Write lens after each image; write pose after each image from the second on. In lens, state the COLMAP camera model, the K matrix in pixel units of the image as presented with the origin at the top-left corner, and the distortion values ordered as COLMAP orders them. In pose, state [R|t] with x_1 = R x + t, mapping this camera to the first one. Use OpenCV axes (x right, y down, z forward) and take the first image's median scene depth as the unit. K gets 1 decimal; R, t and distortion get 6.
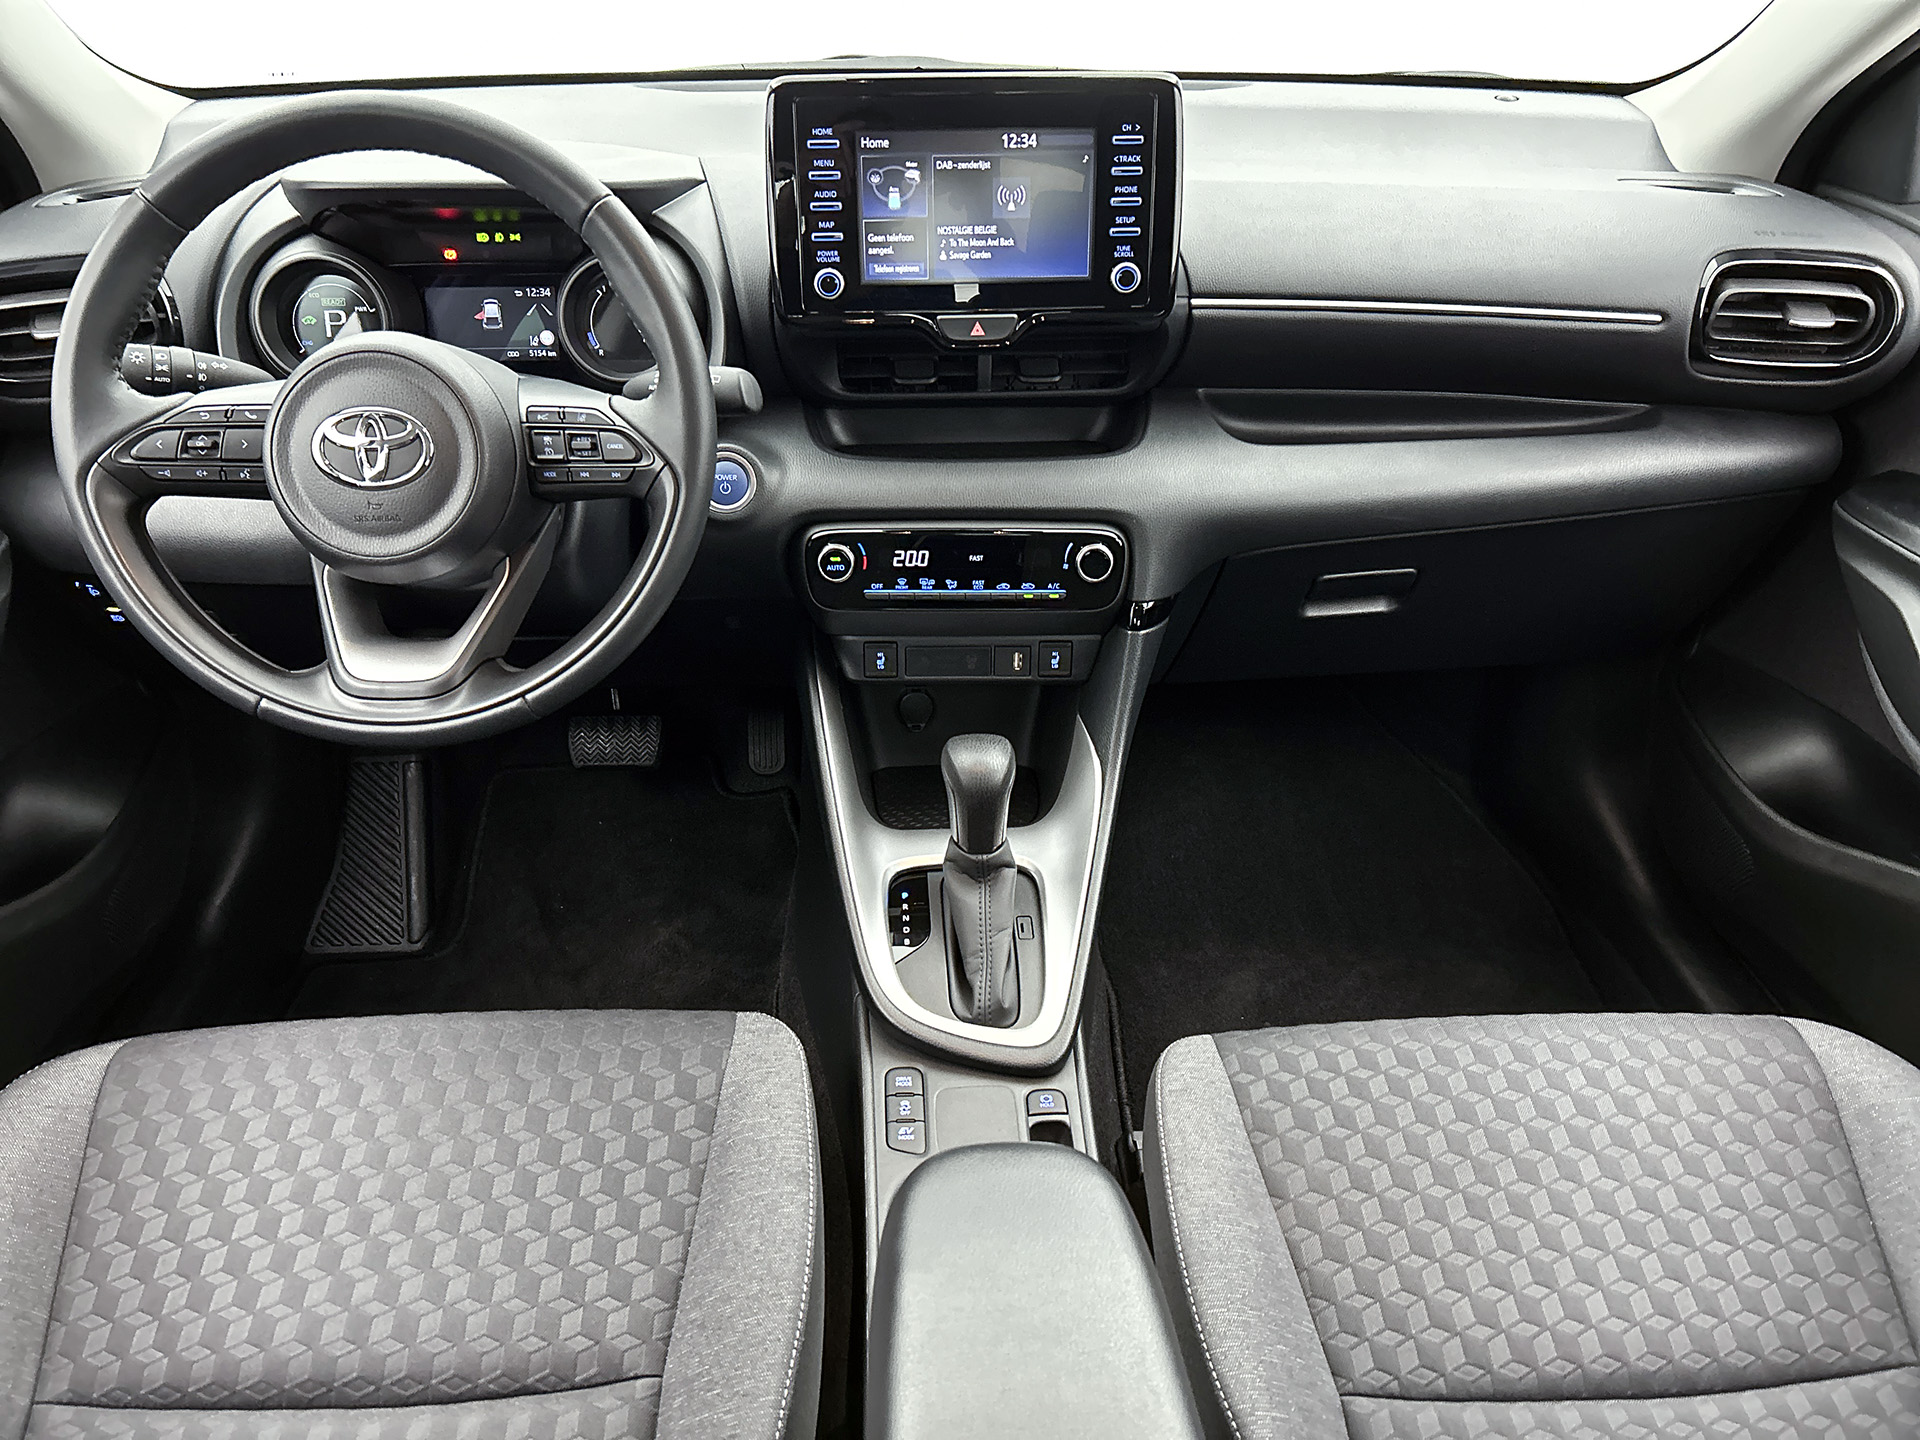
lens RADIAL K [[1495.2, 0, 976.6], [0, 1495.2, 721.4], [0, 0, 1]] dist [0.031724, 0.006415]
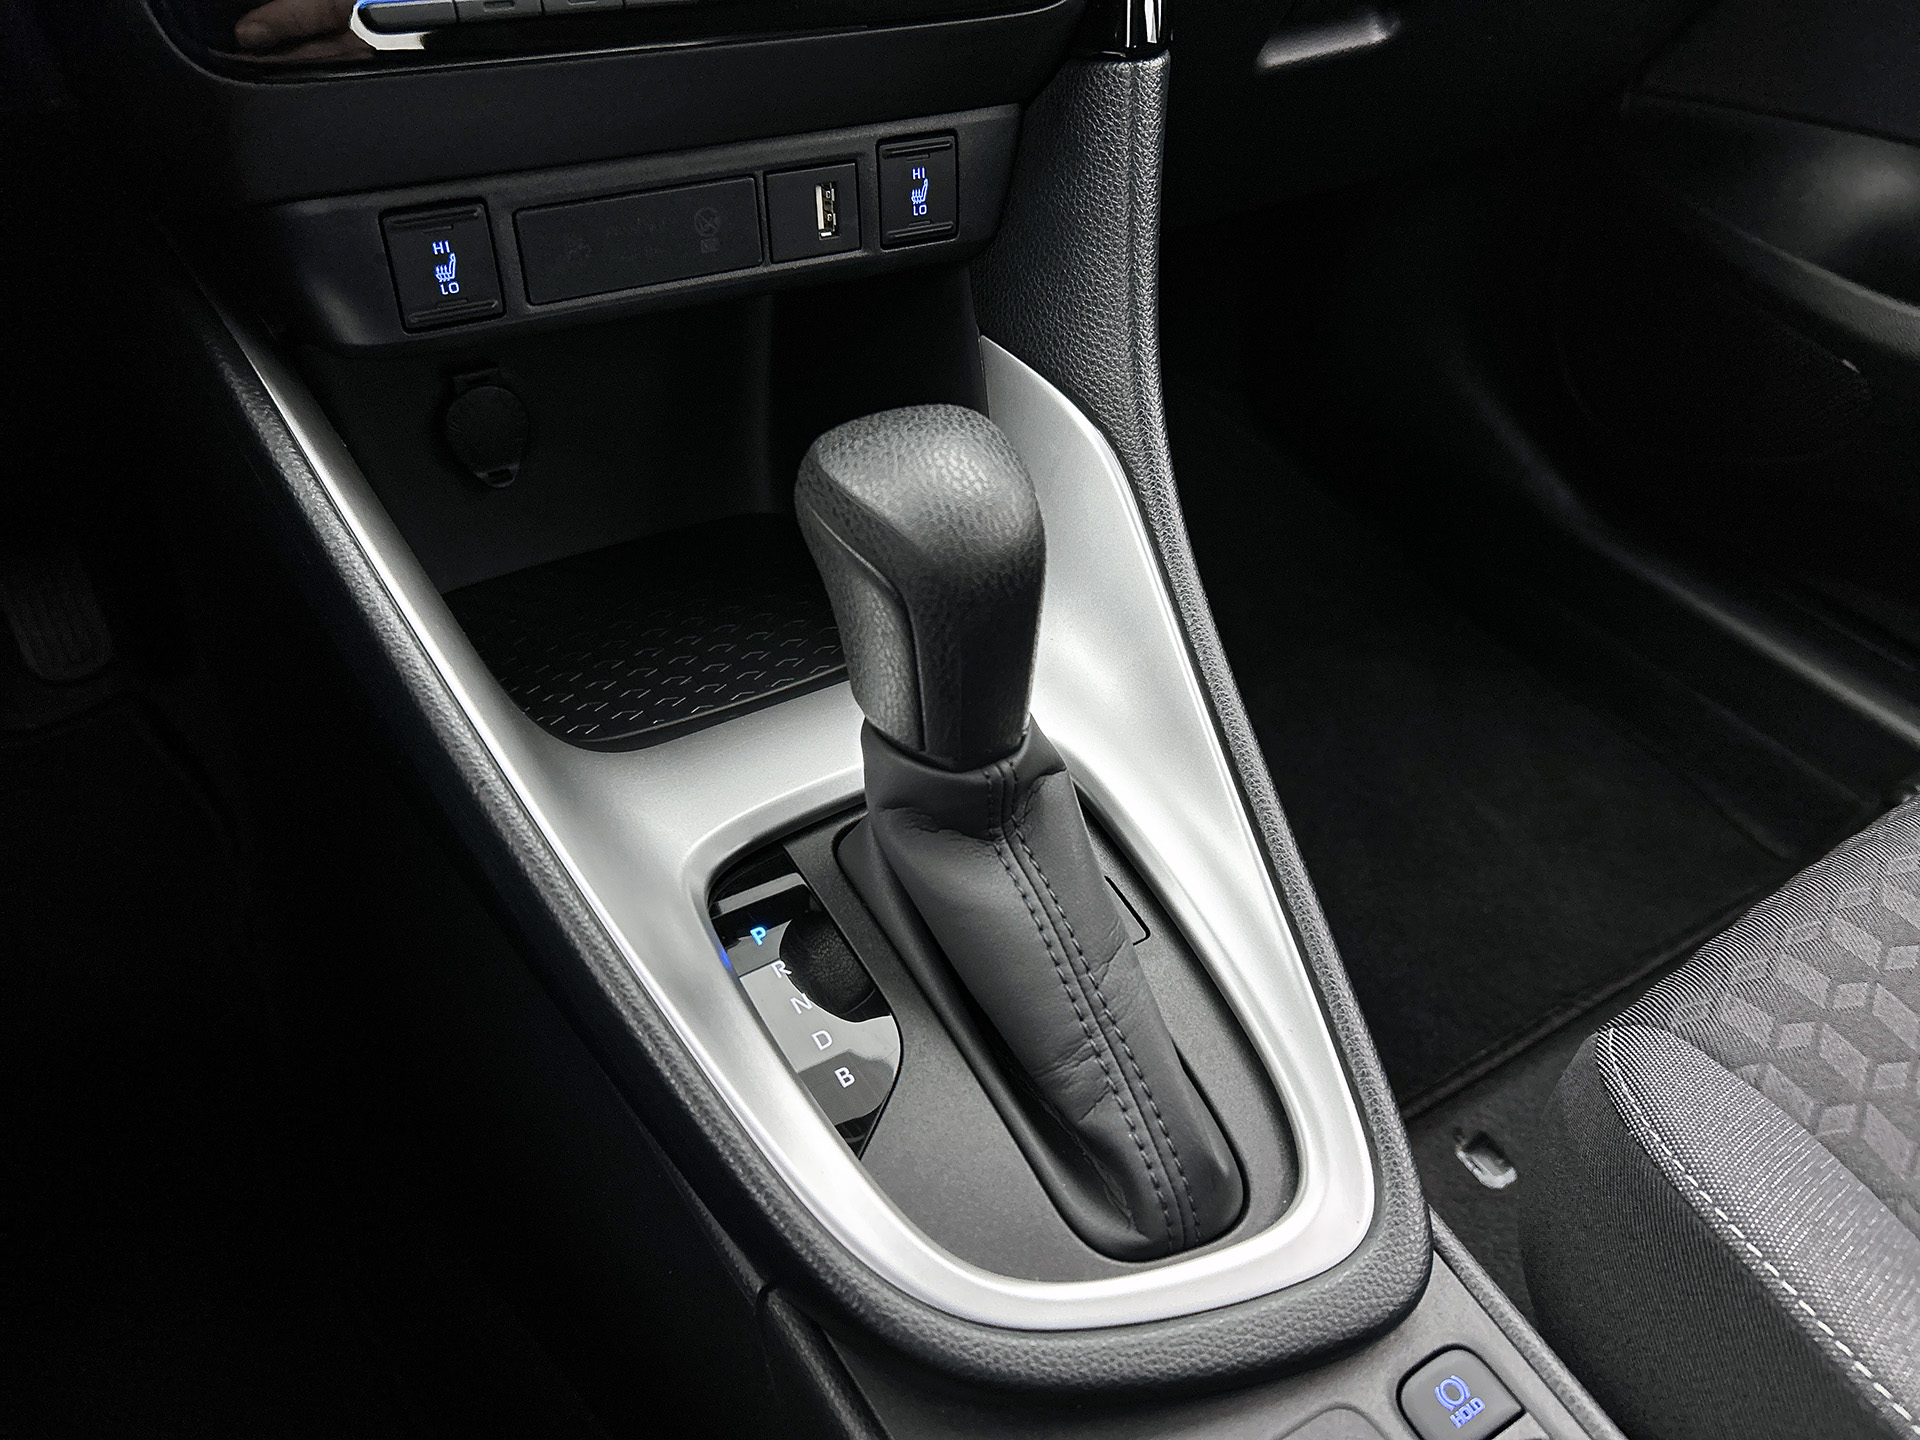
lens RADIAL K [[1495.2, 0, 976.6], [0, 1495.2, 721.4], [0, 0, 1]] dist [0.031724, 0.006415]
pose [[0.879613, -0.275578, 0.387735, -0.129470], [0.204931, 0.955111, 0.213930, 0.009166], [-0.429284, -0.108716, 0.896602, 0.704341]]
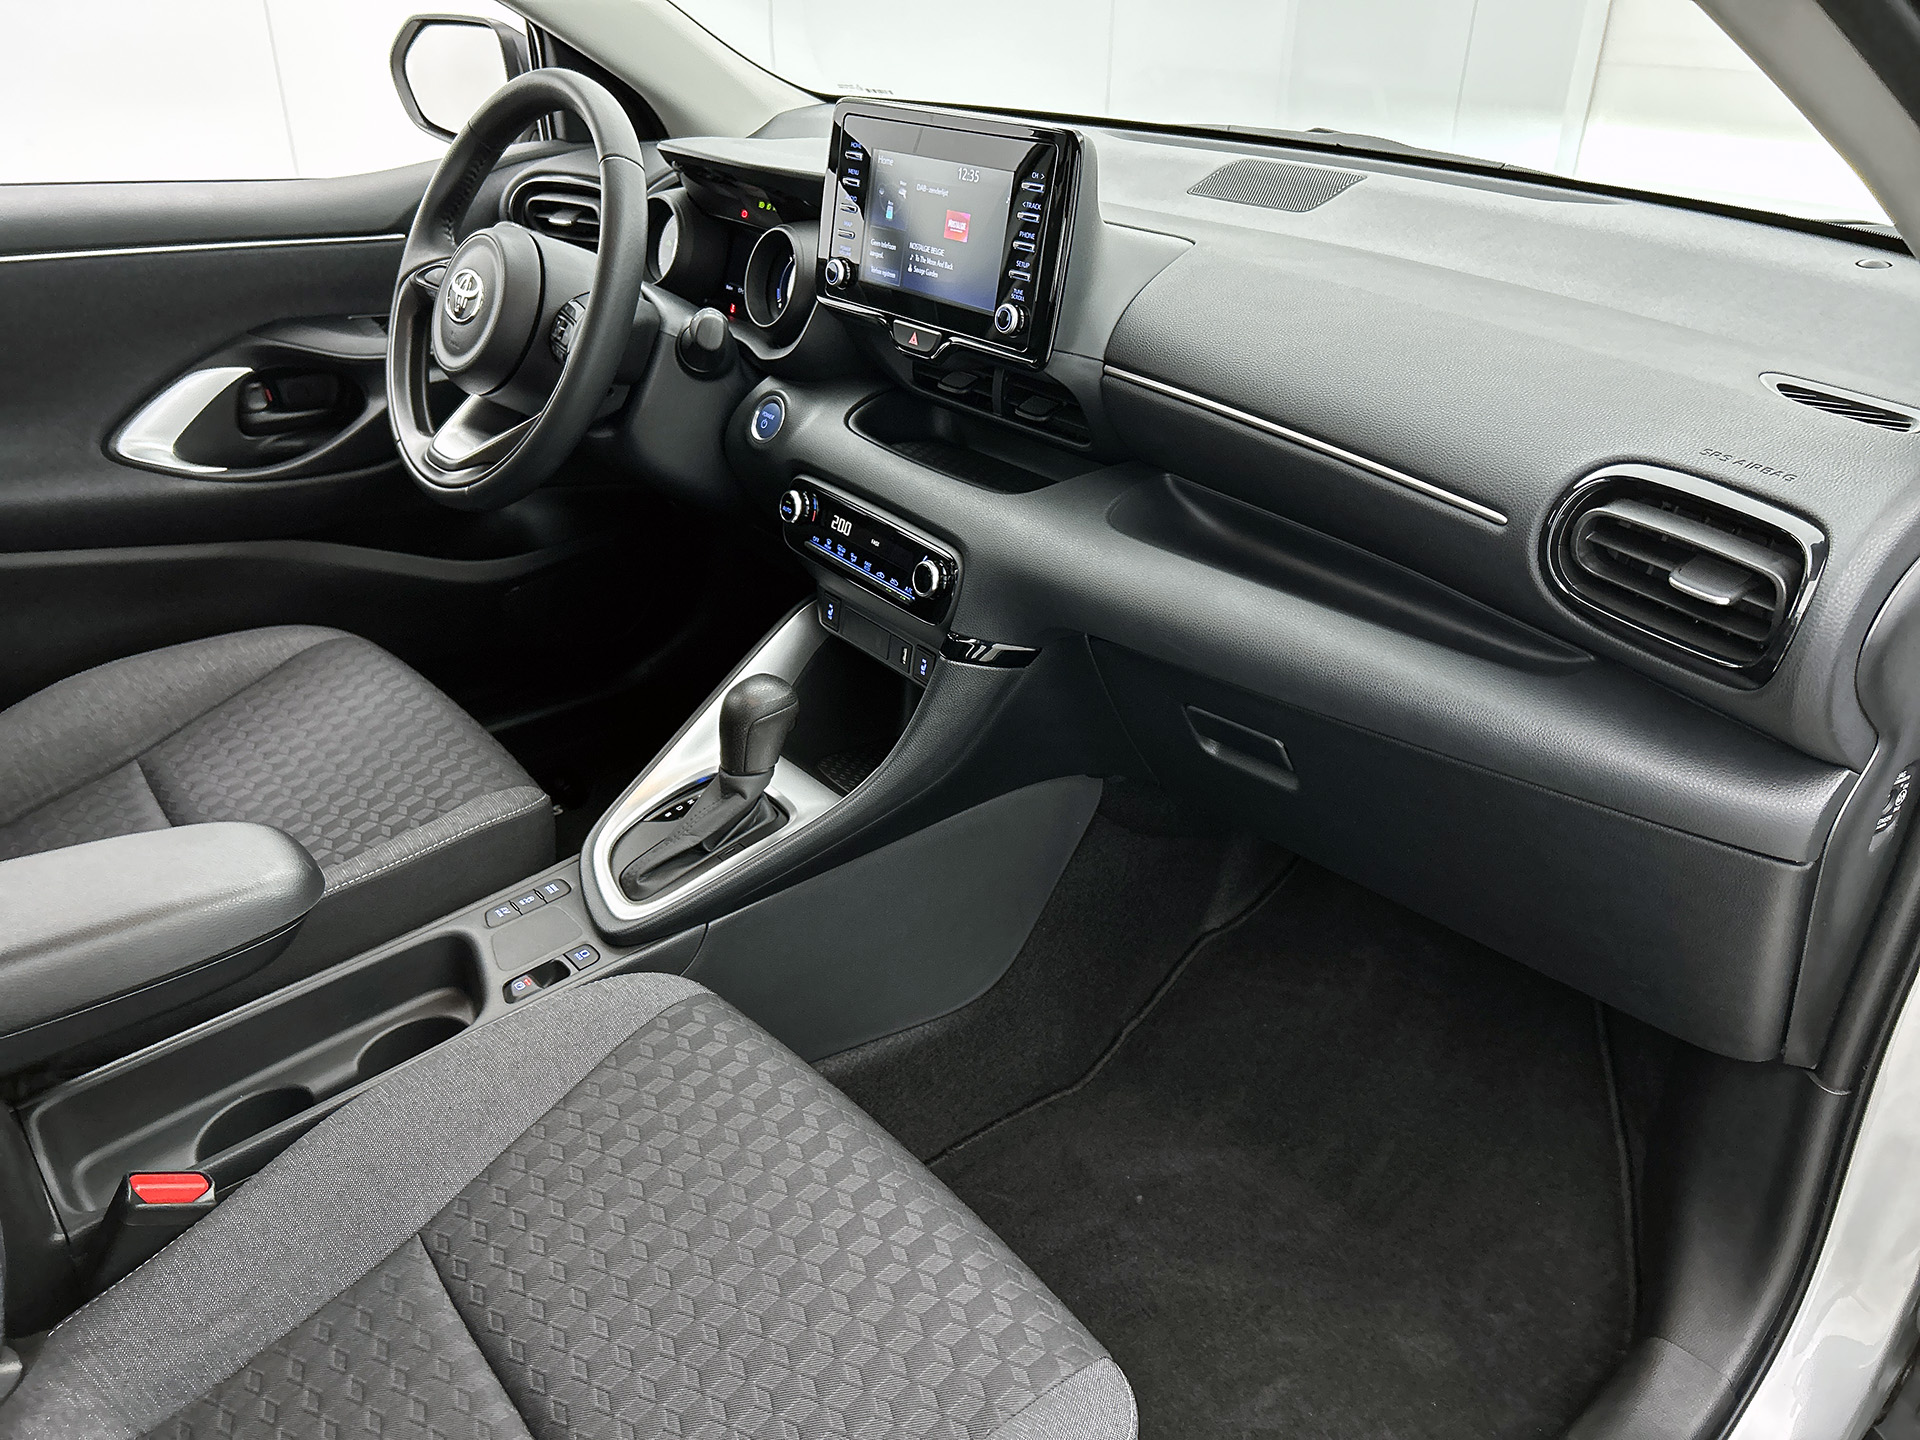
lens RADIAL K [[1495.2, 0, 976.6], [0, 1495.2, 721.4], [0, 0, 1]] dist [0.031724, 0.006415]
pose [[0.594467, 0.378660, -0.709384, 0.912322], [-0.412884, 0.900751, 0.134811, -0.178460], [0.690026, 0.212752, 0.691809, 0.340490]]
